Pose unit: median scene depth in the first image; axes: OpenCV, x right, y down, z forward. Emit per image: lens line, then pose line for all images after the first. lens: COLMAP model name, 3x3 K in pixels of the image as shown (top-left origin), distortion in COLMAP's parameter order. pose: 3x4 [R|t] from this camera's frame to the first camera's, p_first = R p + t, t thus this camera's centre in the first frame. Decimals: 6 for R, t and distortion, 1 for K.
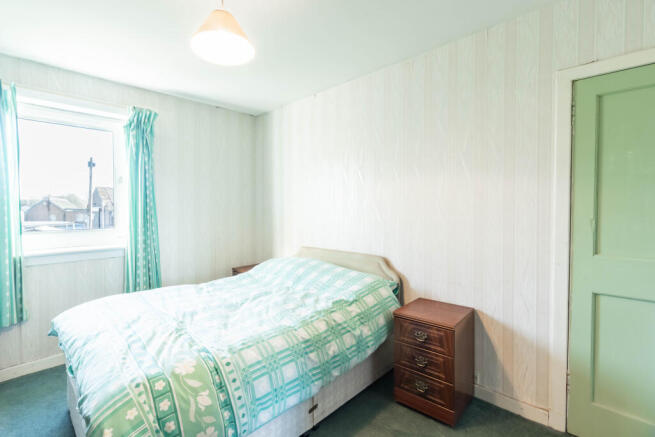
lens RADIAL K [[306.2, 0, 321.1], [0, 306.2, 216.0], [0, 0, 1]] dist [-0.006307, -0.000044]
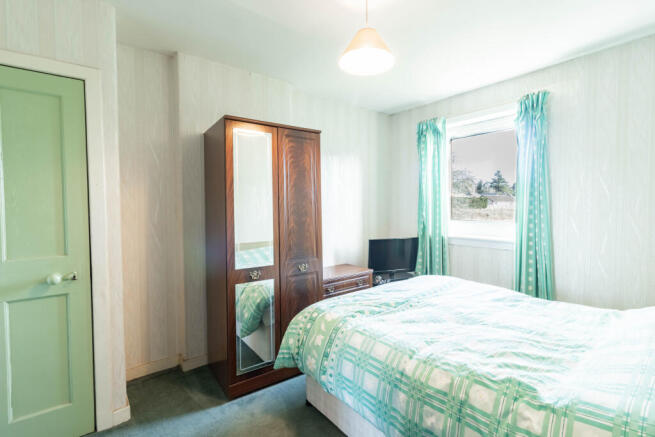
lens RADIAL K [[306.2, 0, 321.2], [0, 306.2, 214.6], [0, 0, 1]] dist [-0.006307, -0.000044]
pose [[-0.158584, 0.036092, -0.986686, 0.642055], [-0.015235, 0.999123, 0.038995, -0.023018], [0.987228, 0.021216, -0.157896, 0.787675]]
